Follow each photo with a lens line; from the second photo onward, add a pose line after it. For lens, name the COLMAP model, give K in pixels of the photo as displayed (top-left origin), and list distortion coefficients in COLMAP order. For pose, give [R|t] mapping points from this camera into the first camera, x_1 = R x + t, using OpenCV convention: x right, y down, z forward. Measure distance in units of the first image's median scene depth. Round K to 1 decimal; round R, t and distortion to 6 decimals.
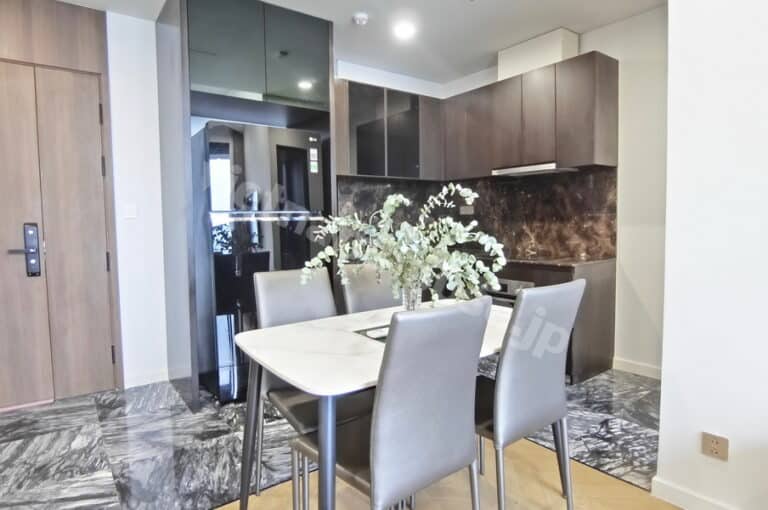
lens RADIAL K [[463.4, 0, 388.4], [0, 463.4, 258.2], [0, 0, 1]] dist [0.022229, -0.004997]
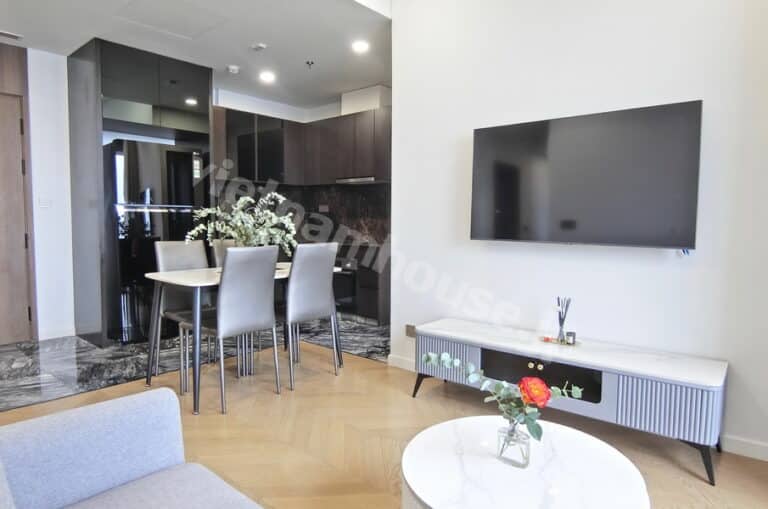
lens RADIAL K [[463.4, 0, 378.1], [0, 463.4, 253.0], [0, 0, 1]] dist [0.022229, -0.004997]
pose [[0.979762, 0.004531, 0.200114, 0.093038], [-0.002509, 0.999943, -0.010360, 0.052289], [-0.200149, 0.009648, 0.979718, -0.465702]]
